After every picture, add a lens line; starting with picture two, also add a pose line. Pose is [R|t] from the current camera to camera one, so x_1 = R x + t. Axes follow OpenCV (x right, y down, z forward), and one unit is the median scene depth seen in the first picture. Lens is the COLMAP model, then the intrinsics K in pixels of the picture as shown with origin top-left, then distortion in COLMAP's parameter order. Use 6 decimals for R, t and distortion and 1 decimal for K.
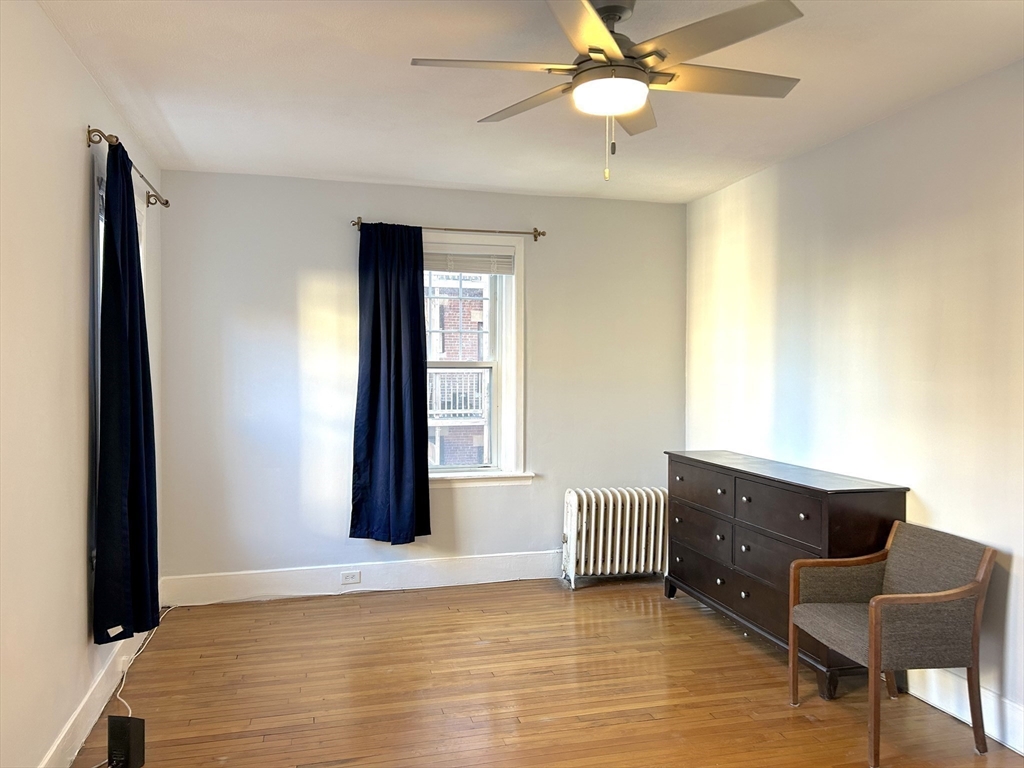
lens RADIAL K [[731.9, 0, 512.0], [0, 731.9, 384.0], [0, 0, 1]] dist [0.054401, -0.003350]
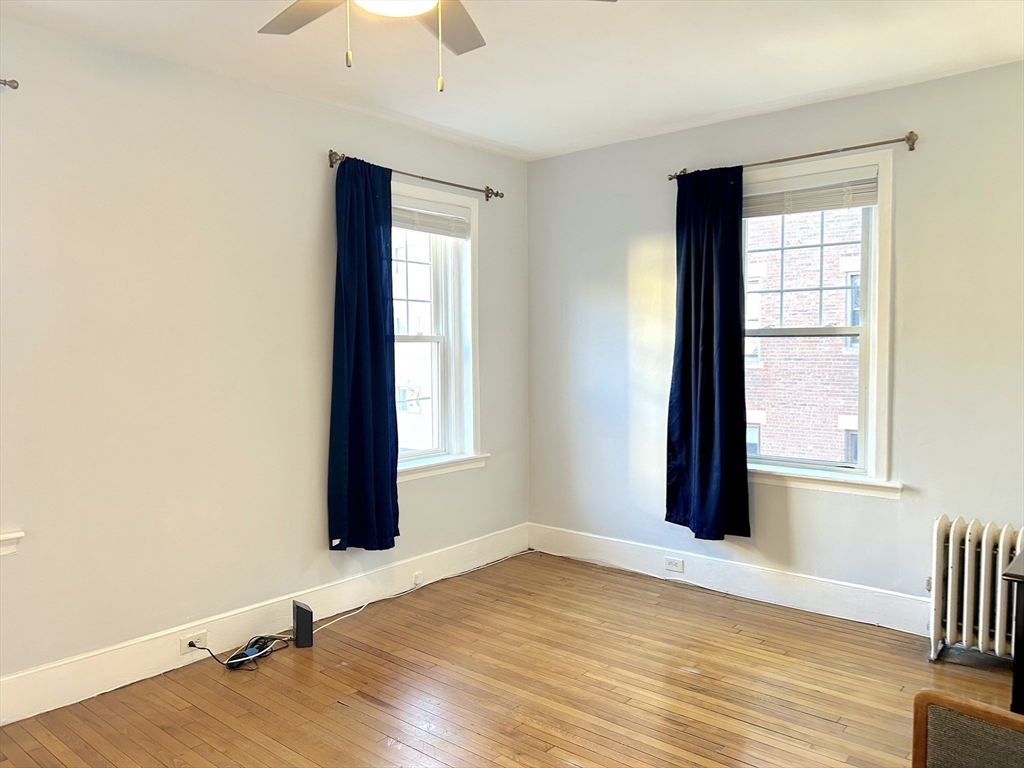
lens RADIAL K [[776.5, 0, 509.7], [0, 776.5, 384.9], [0, 0, 1]] dist [0.066354, -0.062635]
pose [[0.585896, 0.046587, -0.809046, 0.450068], [-0.003411, 0.998479, 0.055025, -0.015654], [0.810379, -0.029479, 0.585164, 0.269850]]
